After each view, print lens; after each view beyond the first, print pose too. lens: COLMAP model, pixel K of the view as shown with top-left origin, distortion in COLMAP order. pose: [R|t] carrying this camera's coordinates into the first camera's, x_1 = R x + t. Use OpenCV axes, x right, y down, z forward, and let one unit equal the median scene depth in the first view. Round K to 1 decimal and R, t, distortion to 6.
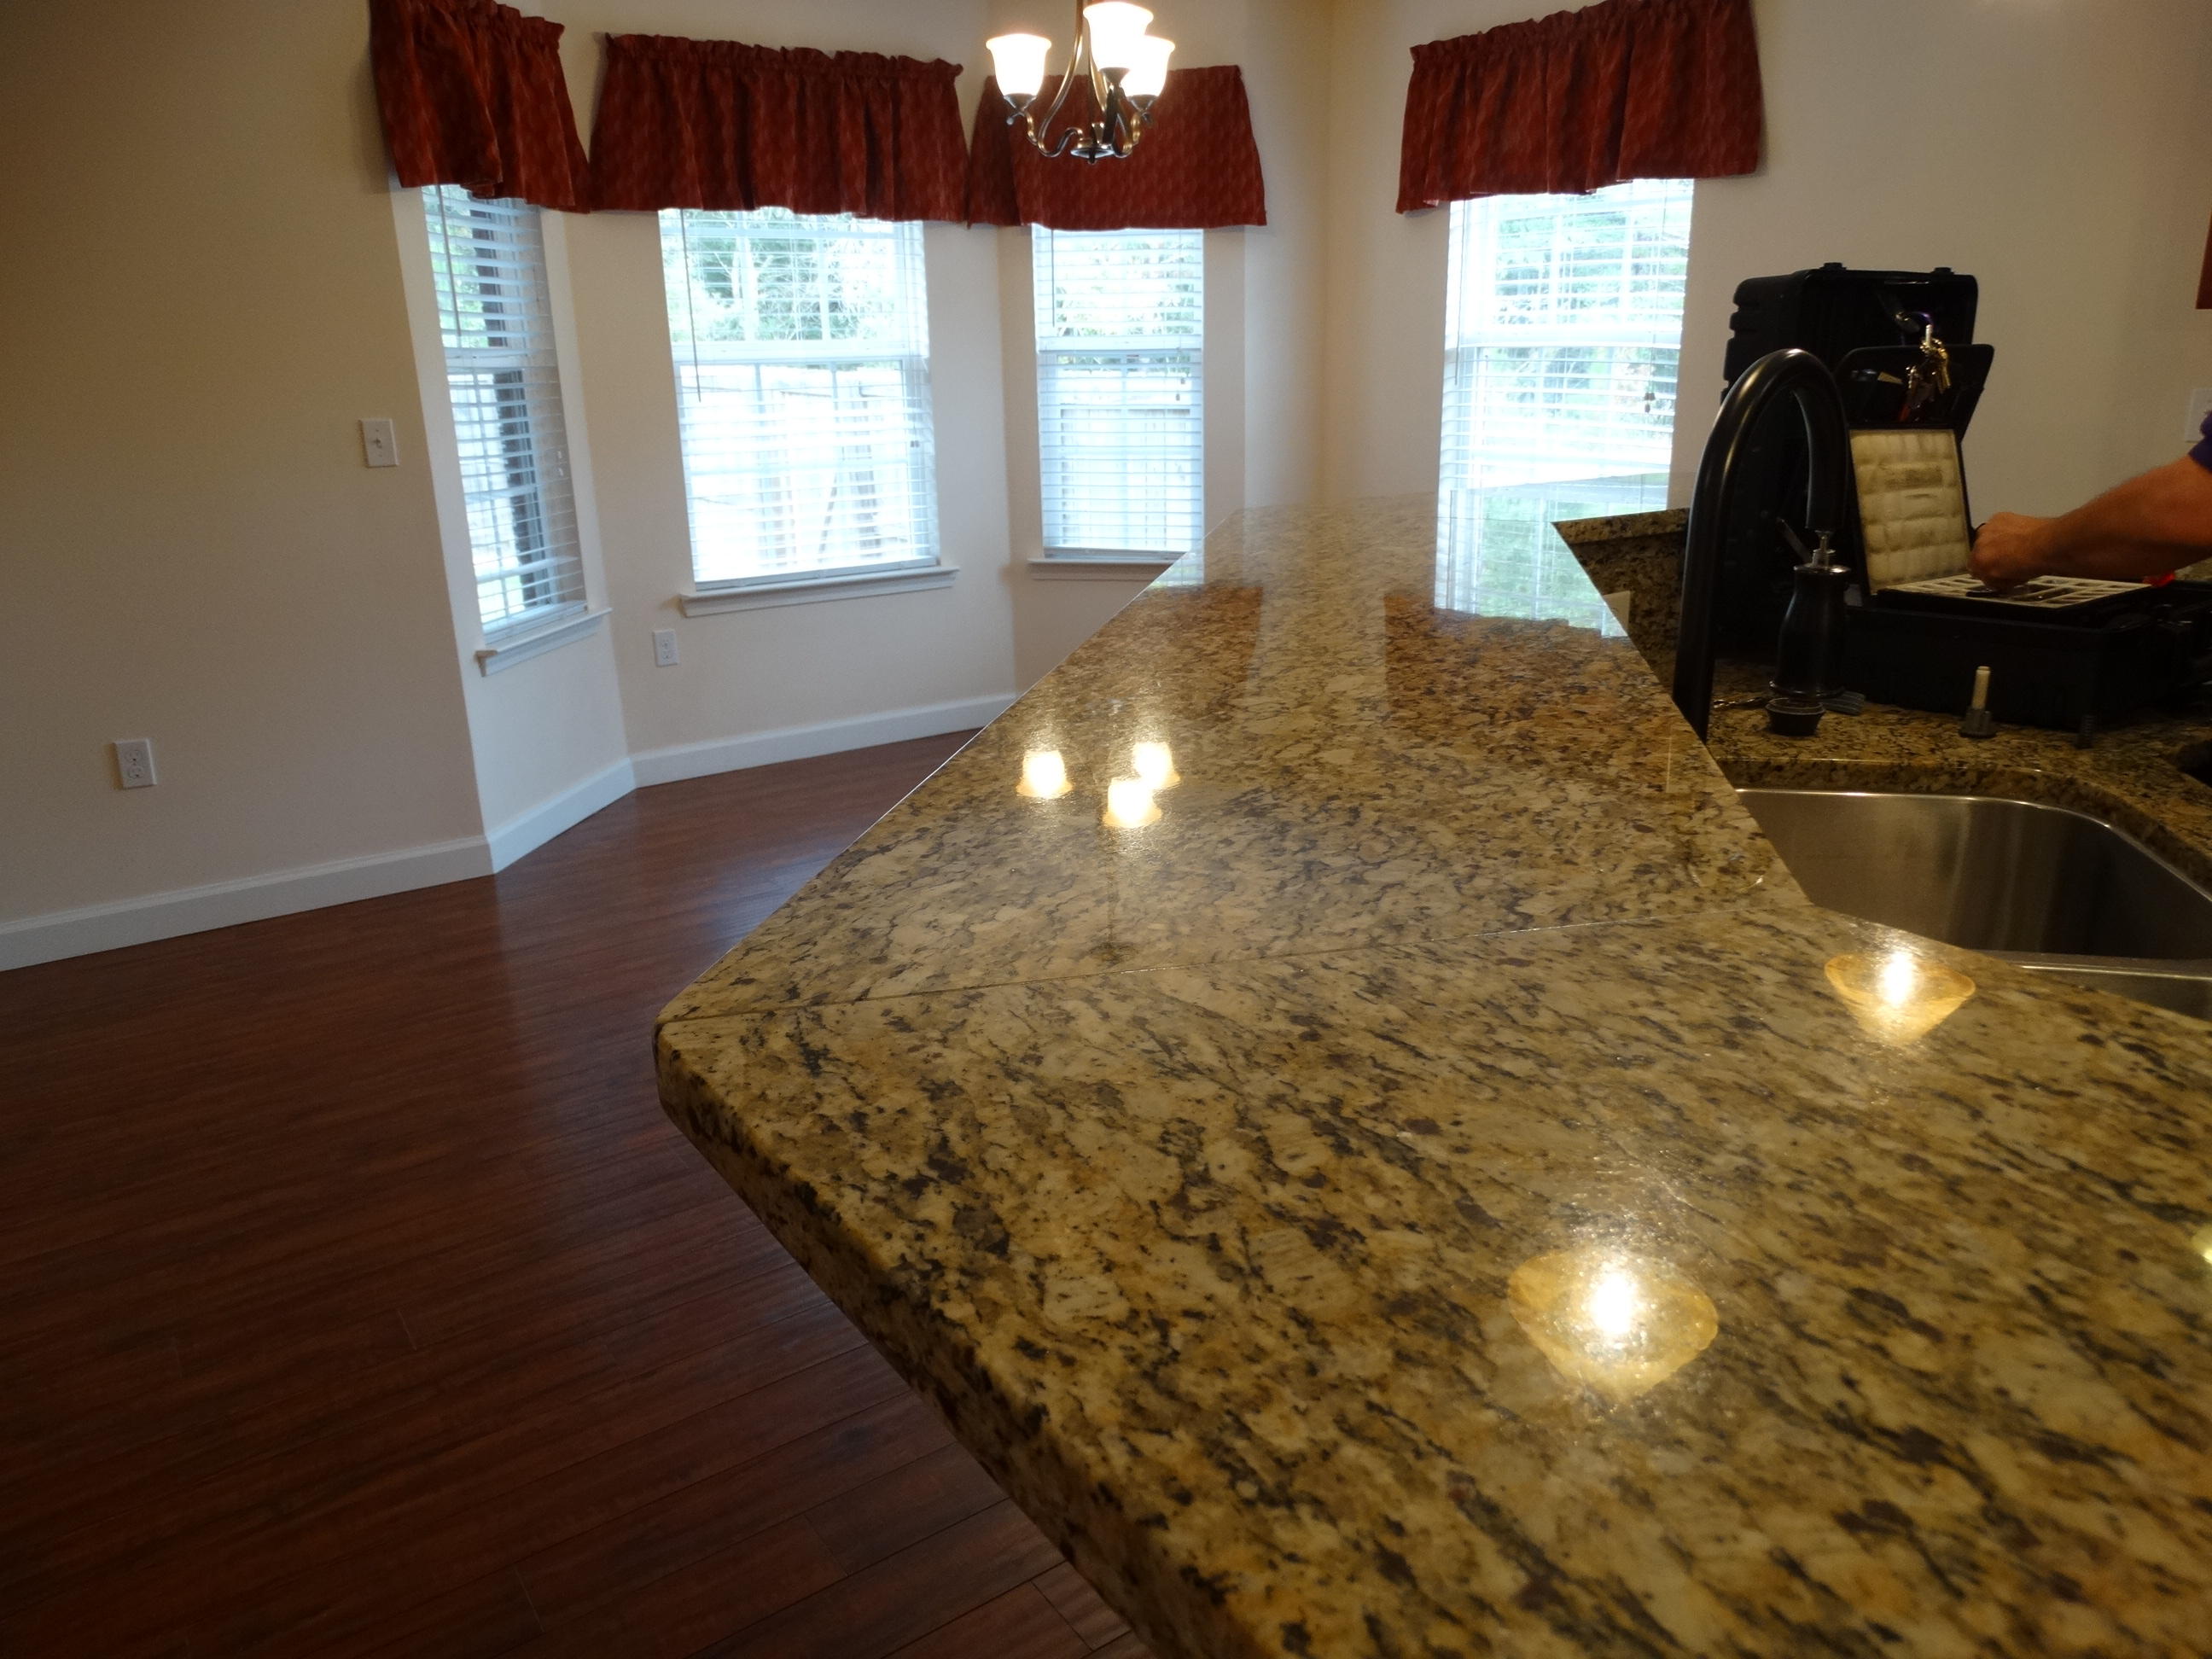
lens RADIAL K [[1547.2, 0, 1106.5], [0, 1547.2, 829.1], [0, 0, 1]] dist [-0.012839, -0.003567]
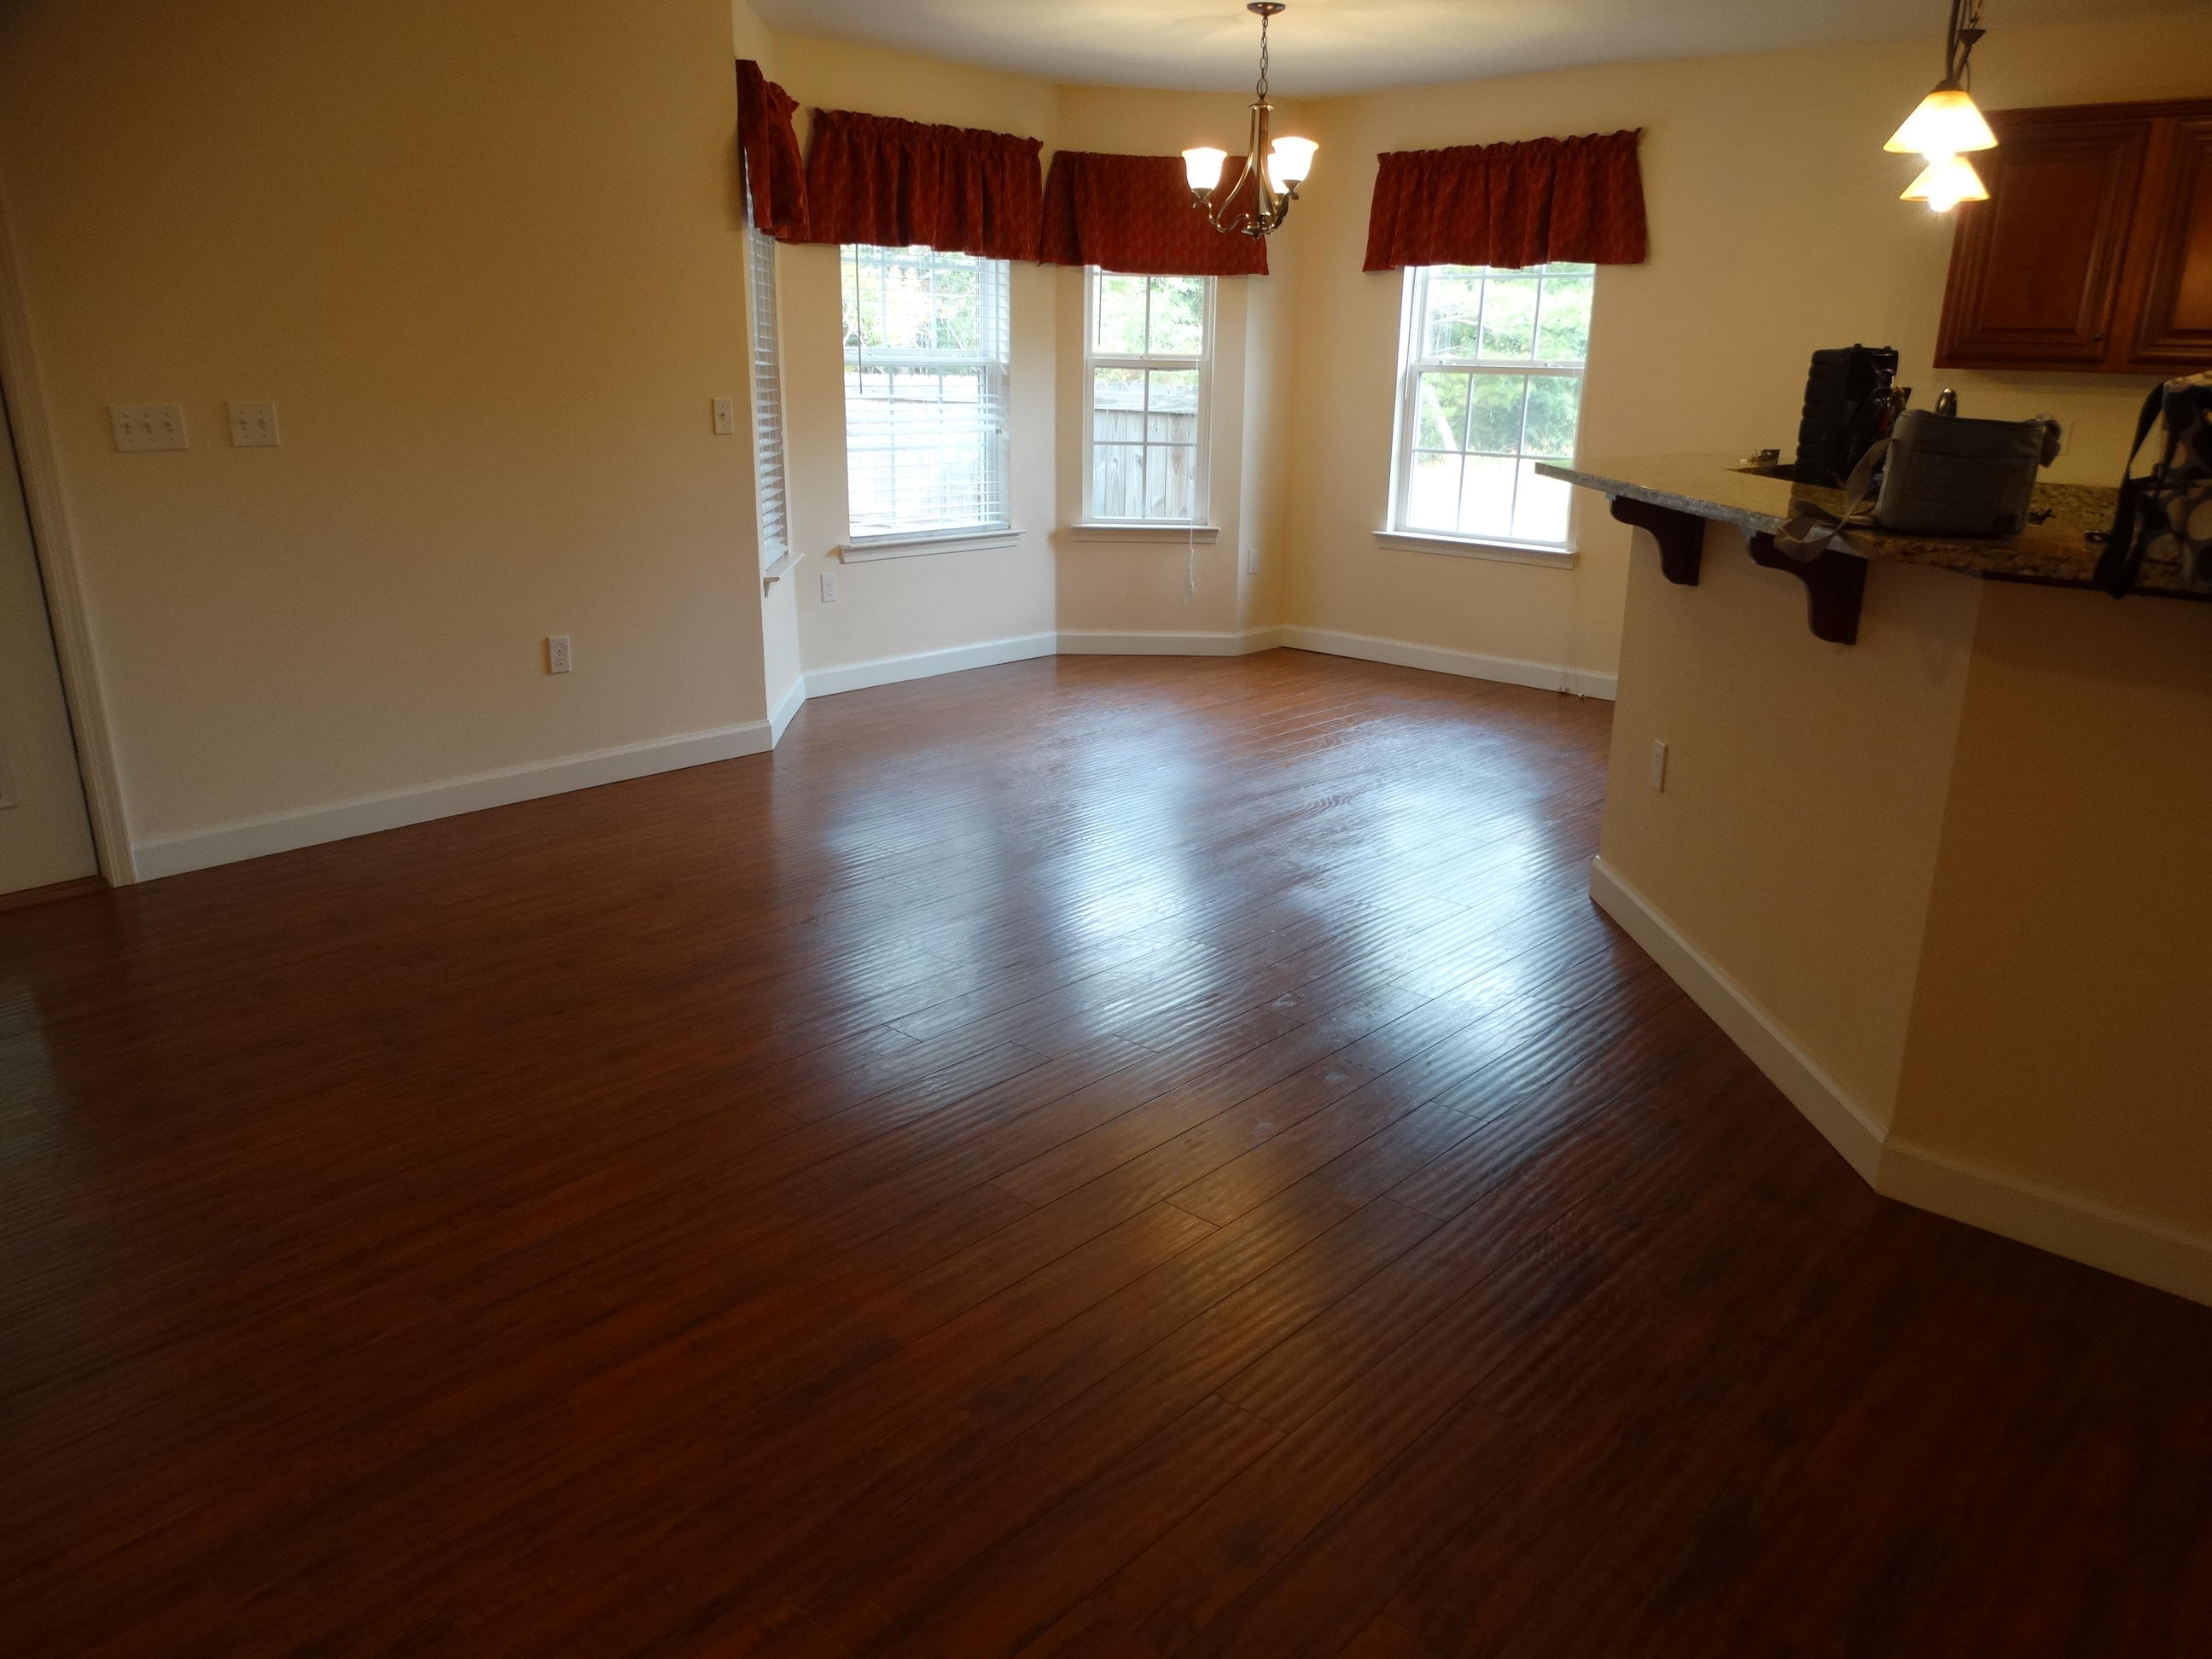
lens RADIAL K [[1547.2, 0, 1107.3], [0, 1547.2, 832.0], [0, 0, 1]] dist [-0.012839, -0.003567]
pose [[0.976366, -0.029858, 0.214051, -0.359692], [0.030948, 0.999519, -0.001738, 0.098083], [-0.213896, 0.008321, 0.976821, -0.300640]]
